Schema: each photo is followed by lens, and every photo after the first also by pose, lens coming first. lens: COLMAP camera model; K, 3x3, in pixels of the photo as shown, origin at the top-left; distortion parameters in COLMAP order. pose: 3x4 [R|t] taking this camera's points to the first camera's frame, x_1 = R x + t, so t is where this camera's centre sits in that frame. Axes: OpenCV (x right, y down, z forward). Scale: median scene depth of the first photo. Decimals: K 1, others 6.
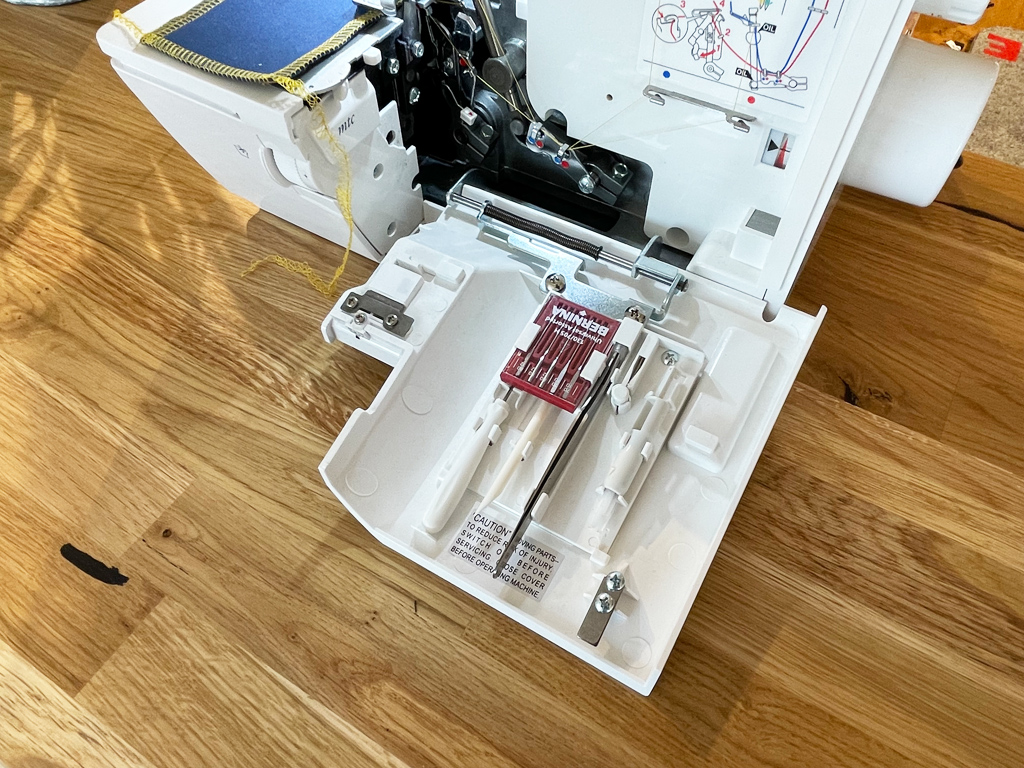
lens RADIAL K [[740.2, 0, 513.2], [0, 740.2, 376.9], [0, 0, 1]] dist [0.005480, -0.011456]
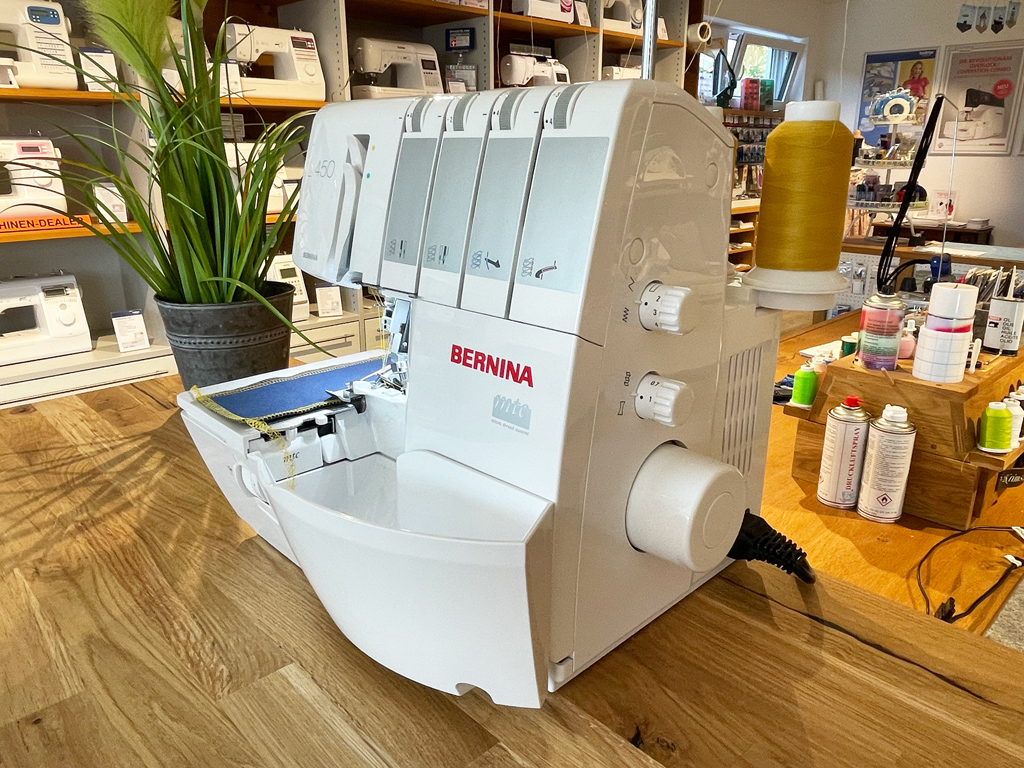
lens RADIAL K [[740.2, 0, 515.6], [0, 740.2, 388.7], [0, 0, 1]] dist [0.005480, -0.011456]
pose [[0.966025, 0.088099, -0.242969, 0.511047], [-0.213094, 0.803461, -0.555915, 0.256456], [0.146241, 0.588803, 0.794937, -0.181353]]
